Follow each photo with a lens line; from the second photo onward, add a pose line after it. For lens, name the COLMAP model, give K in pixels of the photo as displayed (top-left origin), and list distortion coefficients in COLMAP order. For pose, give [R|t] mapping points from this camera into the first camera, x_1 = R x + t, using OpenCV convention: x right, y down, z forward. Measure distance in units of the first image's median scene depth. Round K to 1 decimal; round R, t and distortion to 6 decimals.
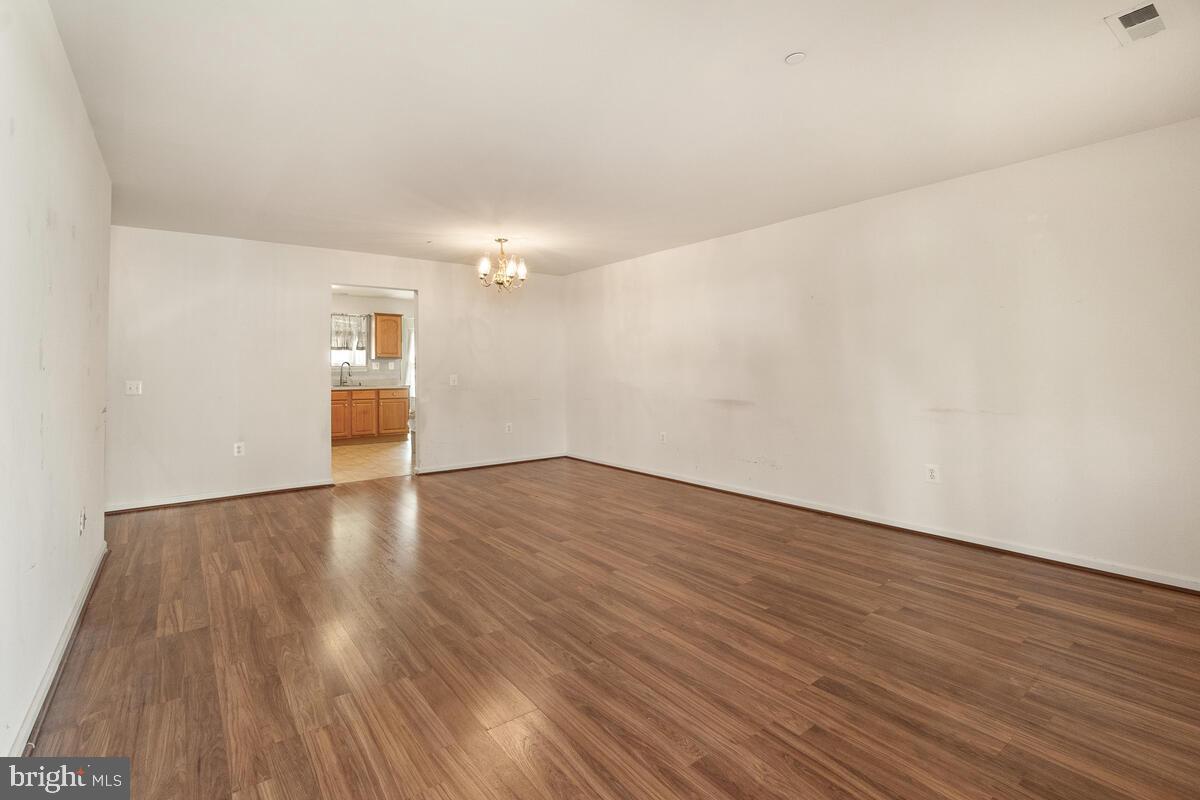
lens RADIAL K [[542.3, 0, 573.2], [0, 542.3, 350.5], [0, 0, 1]] dist [-0.000675, -0.000710]
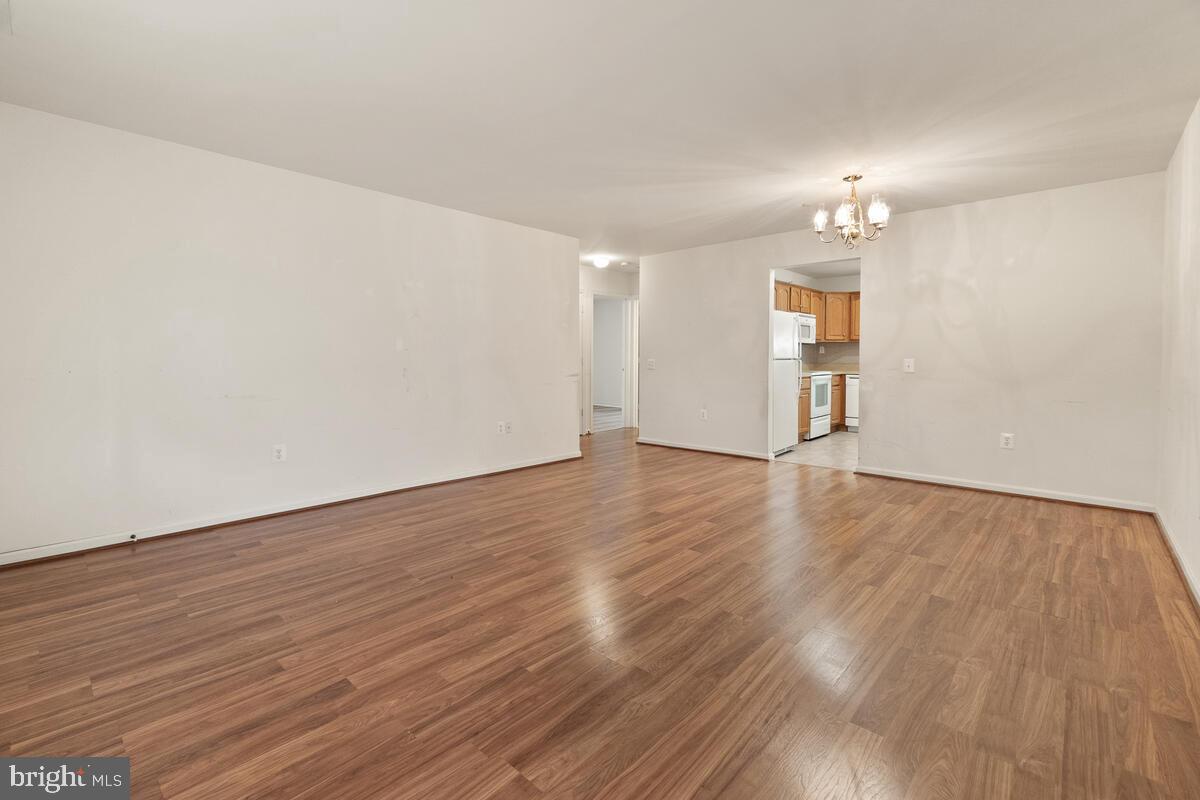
lens RADIAL K [[524.3, 0, 595.4], [0, 524.3, 390.7], [0, 0, 1]] dist [0.000709, 0.000582]
pose [[0.188329, 0.071117, -0.979528, 1.165713], [0.040429, 0.995968, 0.080083, 0.033161], [0.981273, -0.054684, 0.184695, 1.066970]]
